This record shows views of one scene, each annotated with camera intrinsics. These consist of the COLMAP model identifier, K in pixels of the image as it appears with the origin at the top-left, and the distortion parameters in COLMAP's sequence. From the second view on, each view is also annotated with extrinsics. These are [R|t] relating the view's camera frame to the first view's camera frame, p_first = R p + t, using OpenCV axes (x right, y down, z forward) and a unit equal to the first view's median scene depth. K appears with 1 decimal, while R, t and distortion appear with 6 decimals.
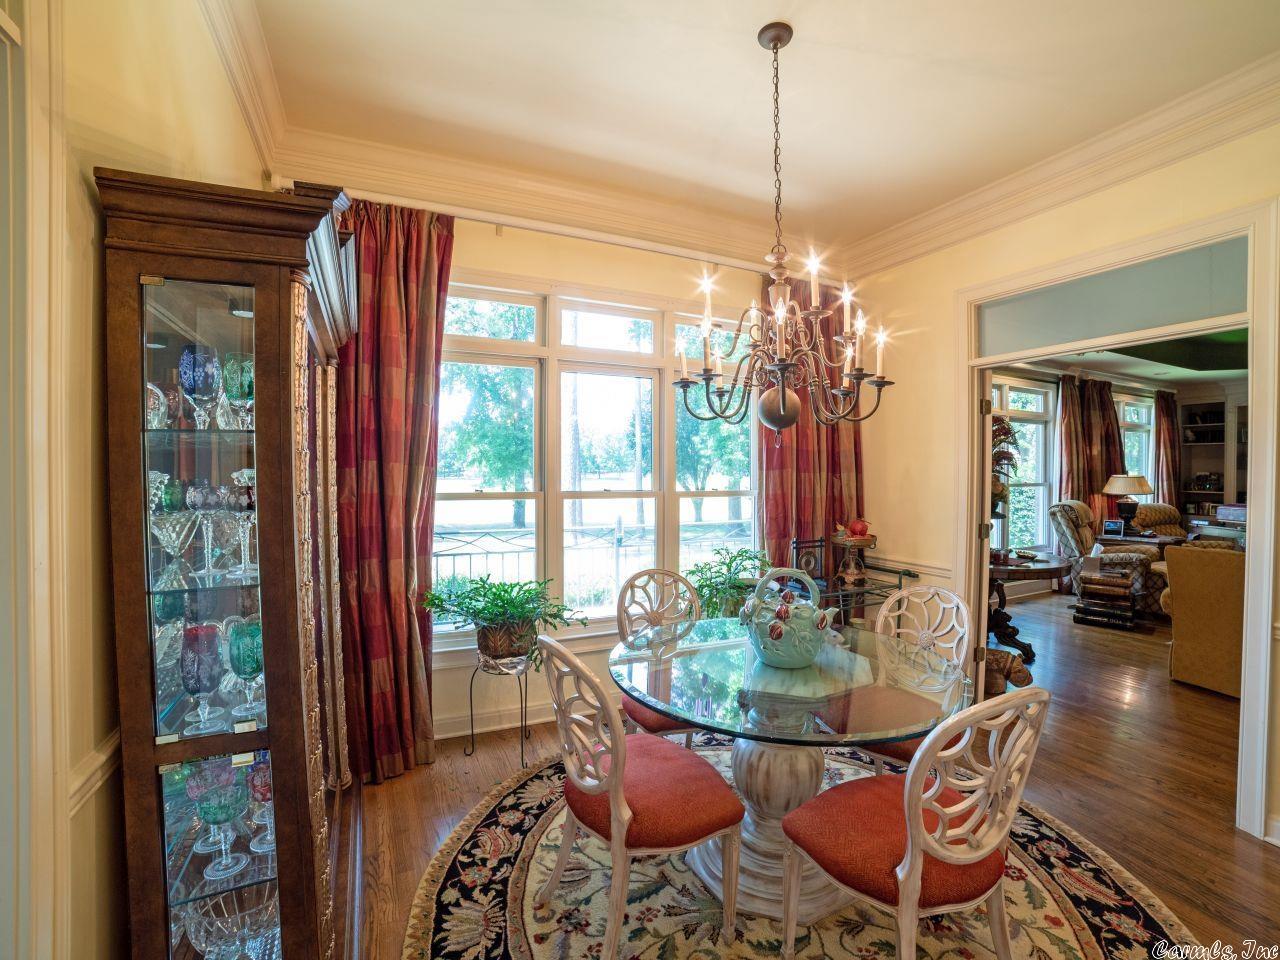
lens RADIAL K [[567.1, 0, 640.0], [0, 567.1, 480.0], [0, 0, 1]] dist [-0.001231, -0.000001]
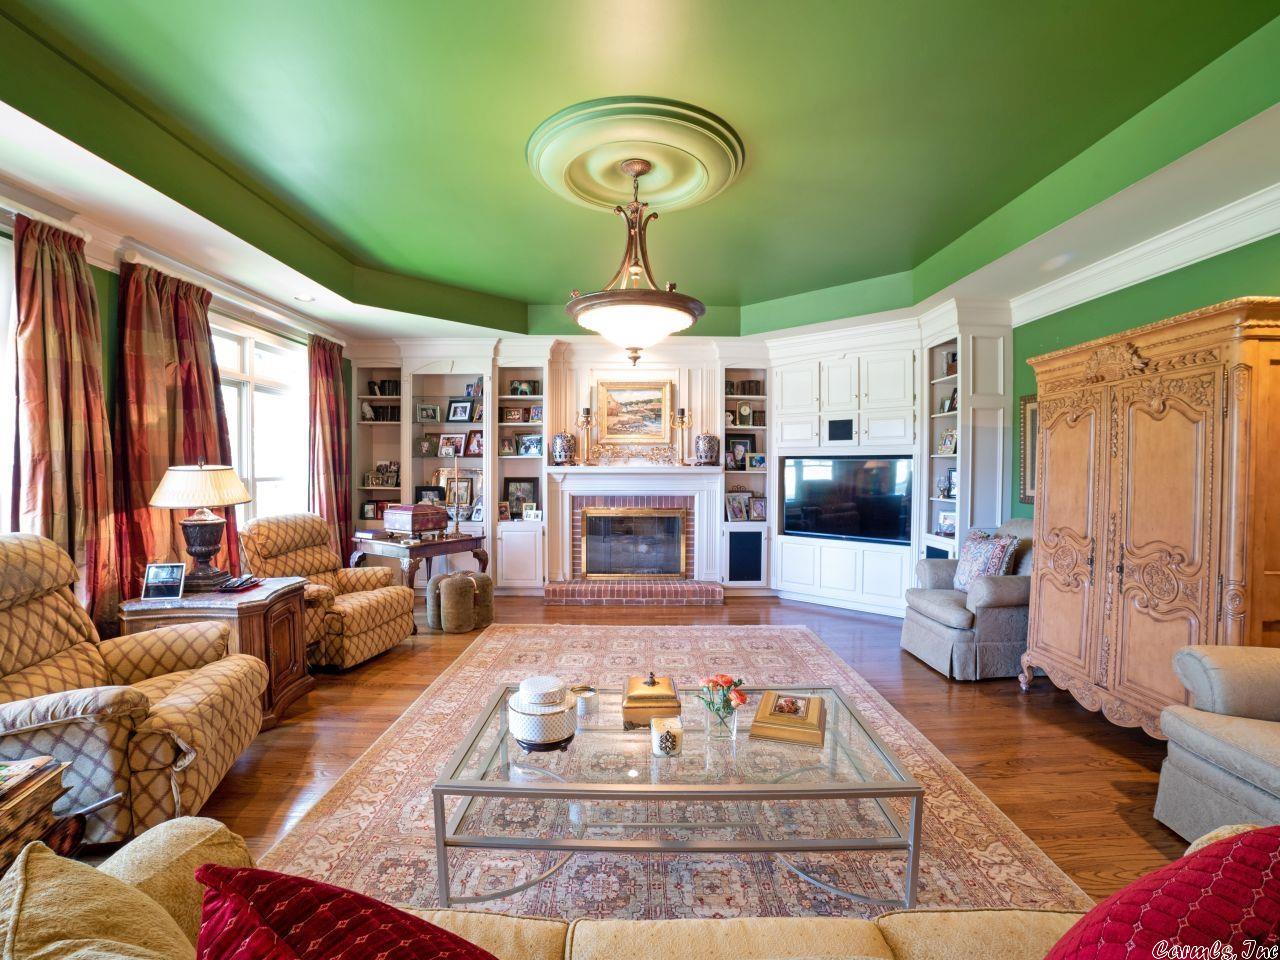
lens RADIAL K [[567.1, 0, 640.0], [0, 567.1, 480.0], [0, 0, 1]] dist [-0.001231, -0.000001]
pose [[0.458304, -0.027806, 0.888361, 0.552848], [0.011874, 0.999613, 0.025163, -0.005076], [-0.888716, -0.000984, 0.458456, 0.409668]]
